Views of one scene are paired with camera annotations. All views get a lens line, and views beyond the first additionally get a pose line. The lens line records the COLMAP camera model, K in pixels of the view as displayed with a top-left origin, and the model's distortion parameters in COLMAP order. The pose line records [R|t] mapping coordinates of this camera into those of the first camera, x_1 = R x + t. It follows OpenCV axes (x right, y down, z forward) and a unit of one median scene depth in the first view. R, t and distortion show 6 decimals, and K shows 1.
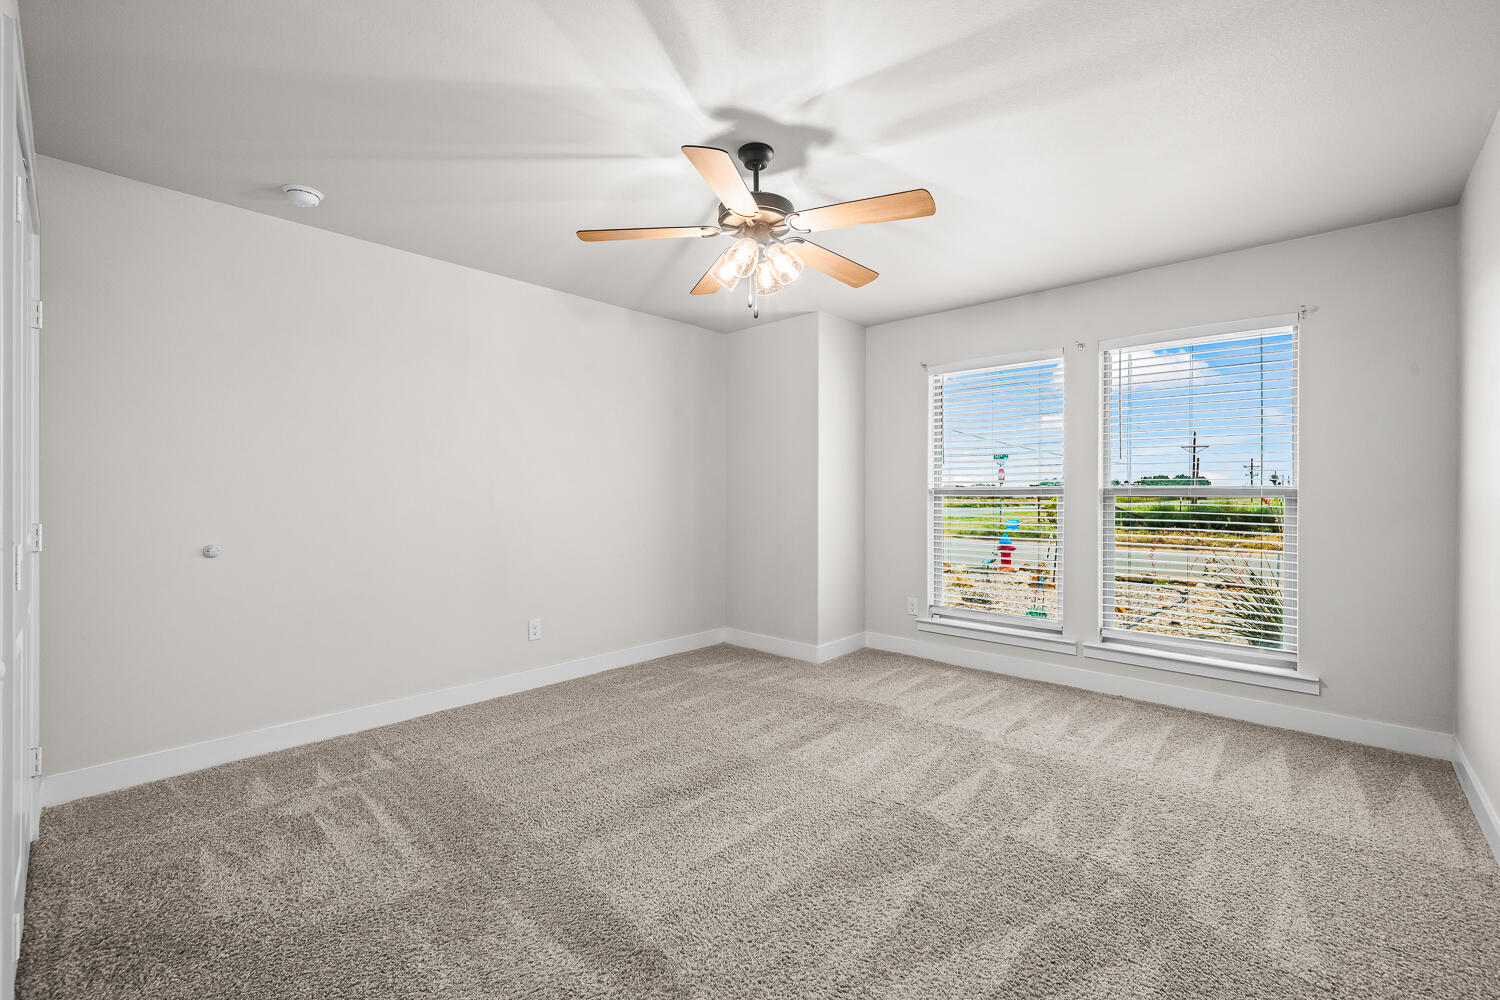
lens RADIAL K [[627.5, 0, 743.4], [0, 627.5, 499.2], [0, 0, 1]] dist [-0.001425, -0.000037]
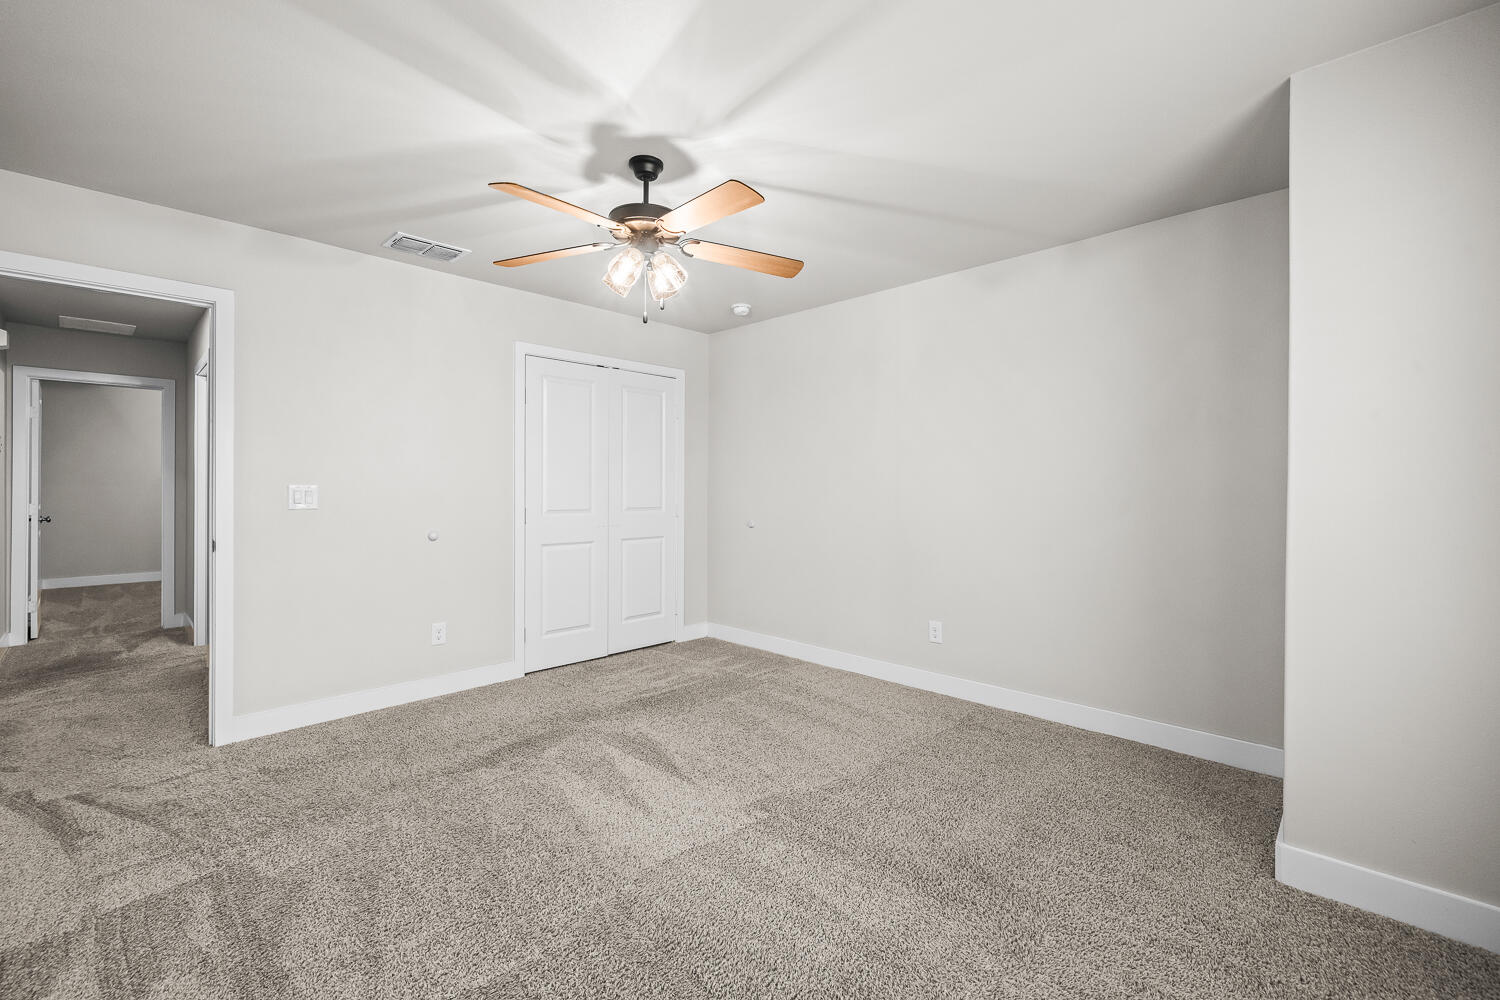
lens RADIAL K [[643.5, 0, 746.0], [0, 643.5, 499.3], [0, 0, 1]] dist [0.001297, 0.000282]
pose [[-0.035050, 0.010565, -0.999330, 1.027407], [-0.012523, 0.999861, 0.011010, -0.007693], [0.999307, 0.012900, -0.034913, 1.139286]]
